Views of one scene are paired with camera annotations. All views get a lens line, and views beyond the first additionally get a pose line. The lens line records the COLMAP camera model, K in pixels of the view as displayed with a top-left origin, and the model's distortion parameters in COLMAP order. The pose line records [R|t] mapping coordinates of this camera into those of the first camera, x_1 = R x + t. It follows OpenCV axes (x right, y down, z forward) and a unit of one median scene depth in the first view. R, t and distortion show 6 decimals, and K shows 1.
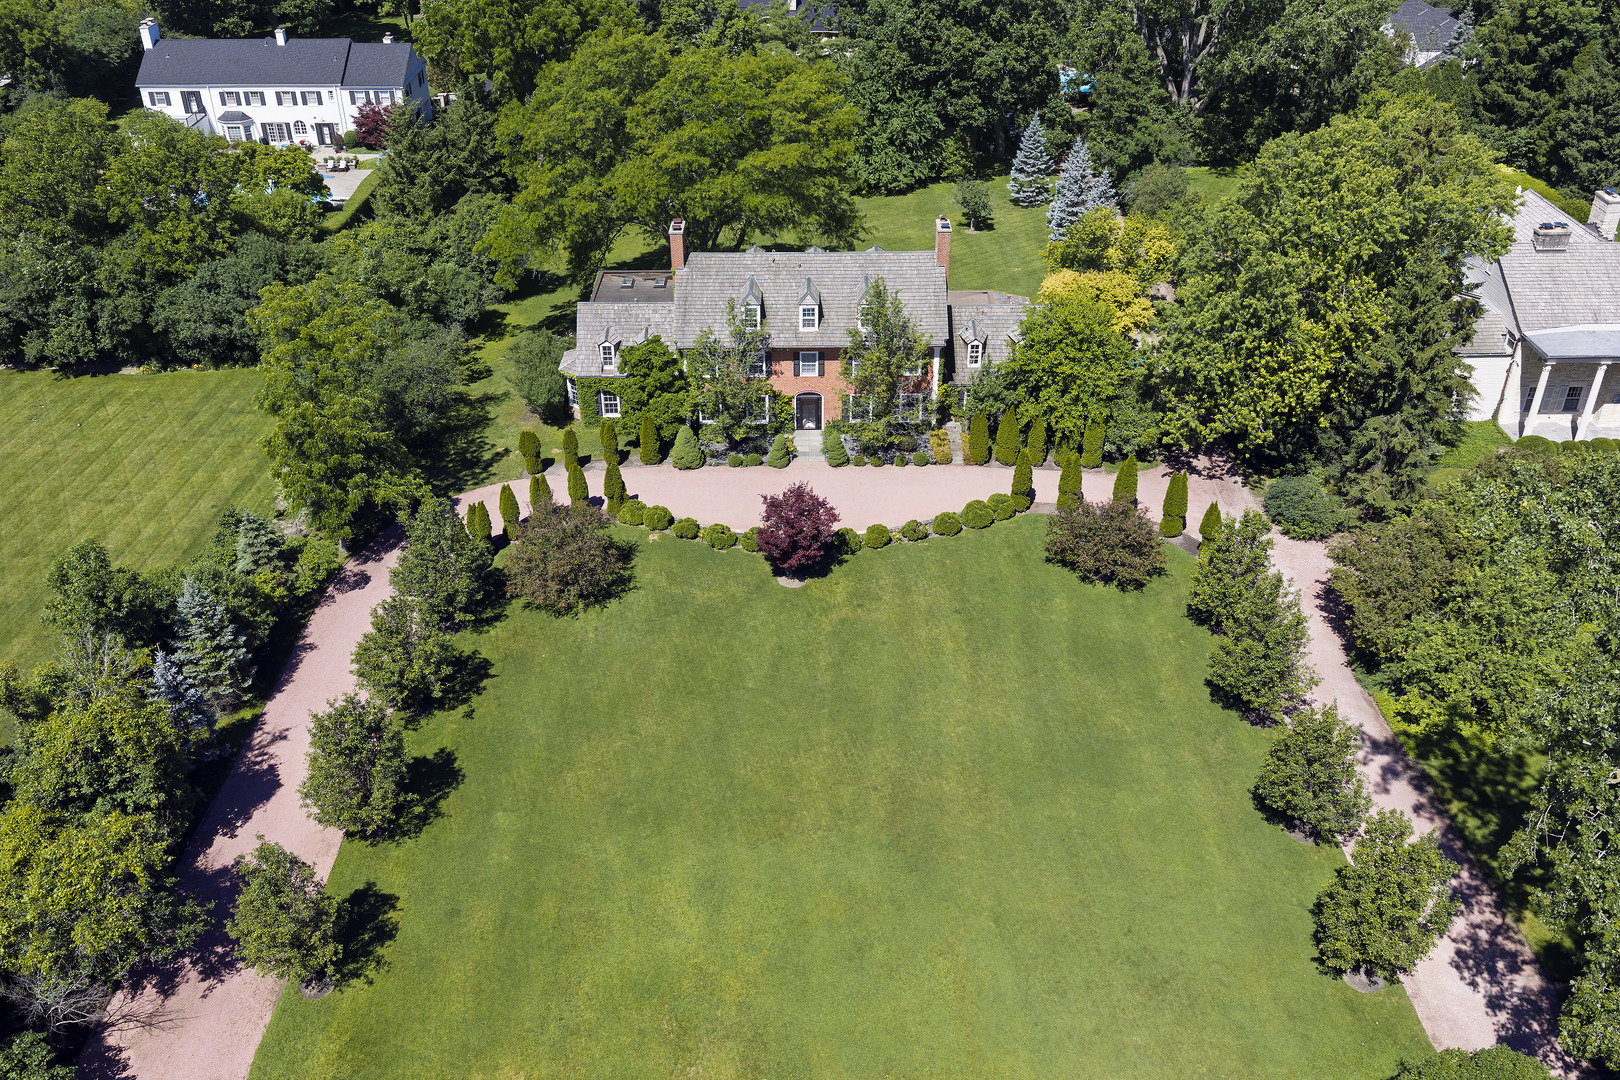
lens RADIAL K [[1293.5, 0, 810.0], [0, 1293.5, 540.0], [0, 0, 1]] dist [0.012647, -0.003967]
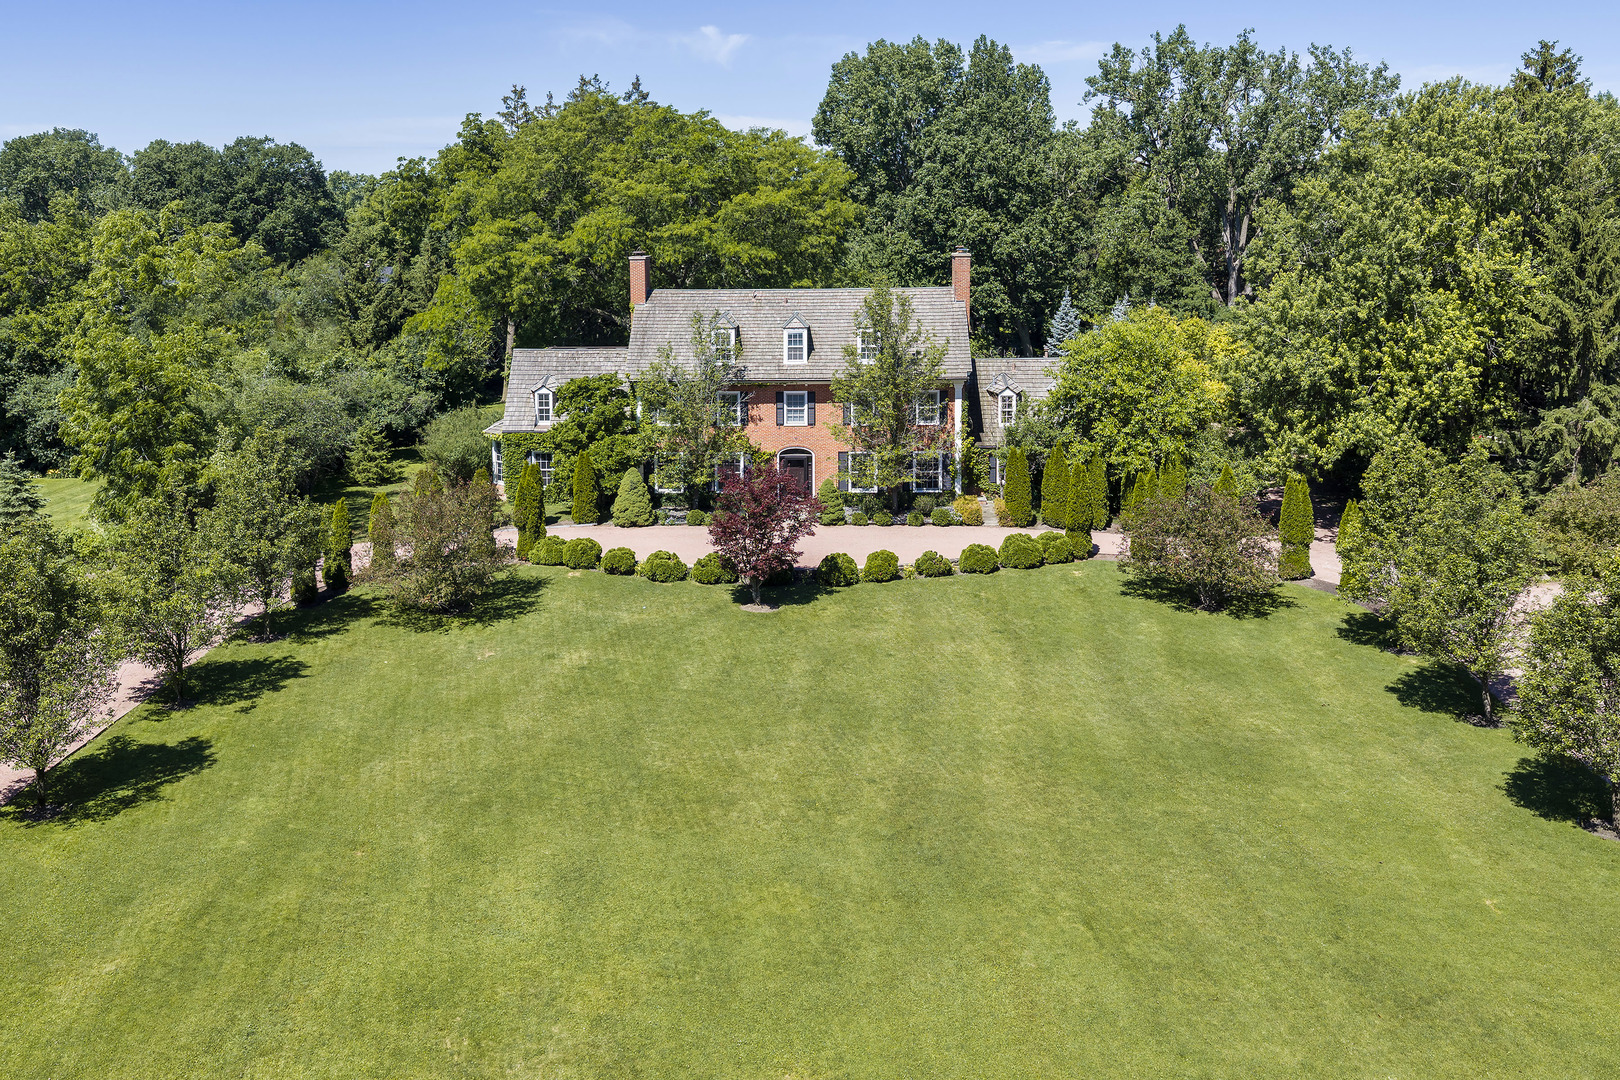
lens RADIAL K [[1327.1, 0, 795.6], [0, 1327.1, 564.1], [0, 0, 1]] dist [0.008854, -0.000133]
pose [[0.999169, 0.003090, -0.040631, 0.033146], [-0.020694, 0.897436, -0.440659, 0.311983], [0.035102, 0.441134, 0.896755, 0.325565]]
